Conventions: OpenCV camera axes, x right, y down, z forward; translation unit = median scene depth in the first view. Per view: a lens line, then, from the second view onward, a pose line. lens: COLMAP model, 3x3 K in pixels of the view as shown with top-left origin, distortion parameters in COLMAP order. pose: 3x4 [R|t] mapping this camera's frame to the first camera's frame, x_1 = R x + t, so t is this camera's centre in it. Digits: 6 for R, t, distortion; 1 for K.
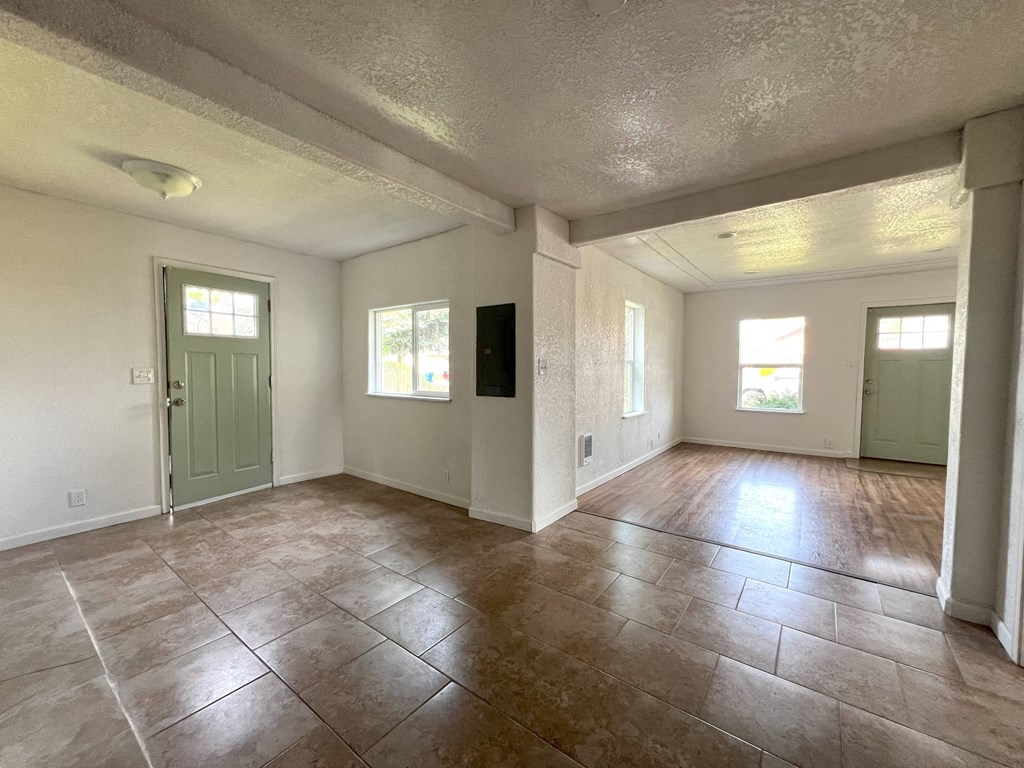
lens RADIAL K [[411.7, 0, 508.1], [0, 411.7, 385.6], [0, 0, 1]] dist [0.003775, -0.000038]
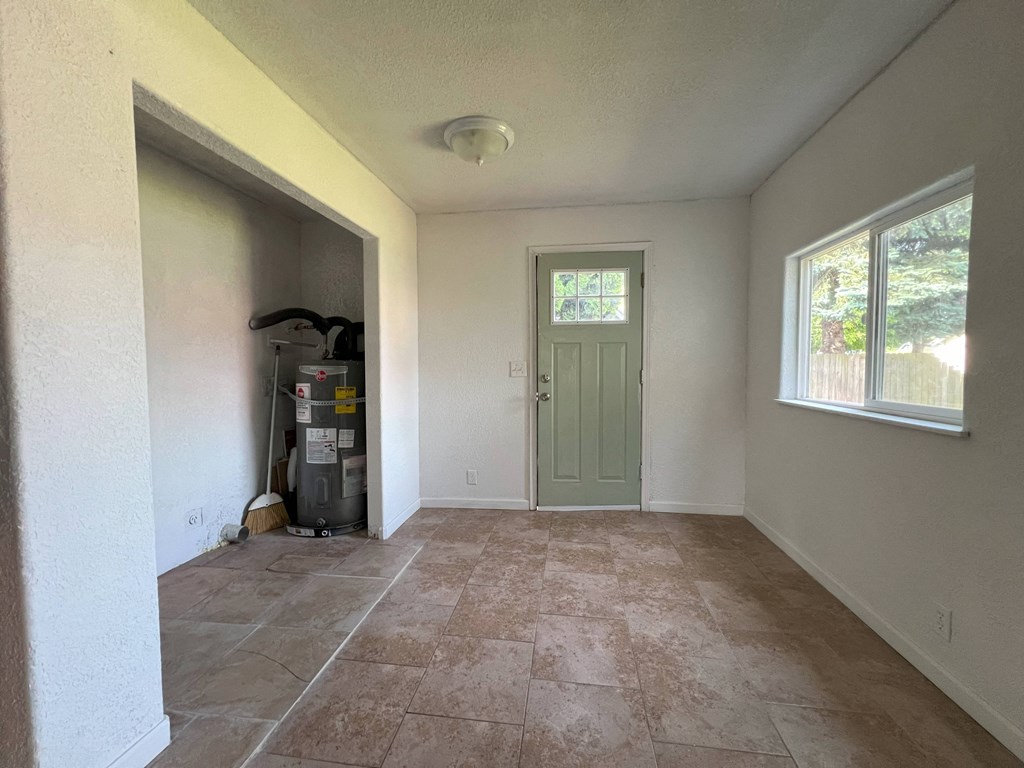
lens RADIAL K [[411.7, 0, 512.2], [0, 411.7, 384.3], [0, 0, 1]] dist [0.003775, -0.000038]
pose [[0.491779, 0.031557, -0.870148, -0.017654], [-0.026660, 0.999420, 0.021178, -0.006845], [0.870312, 0.012783, 0.492335, 0.481688]]
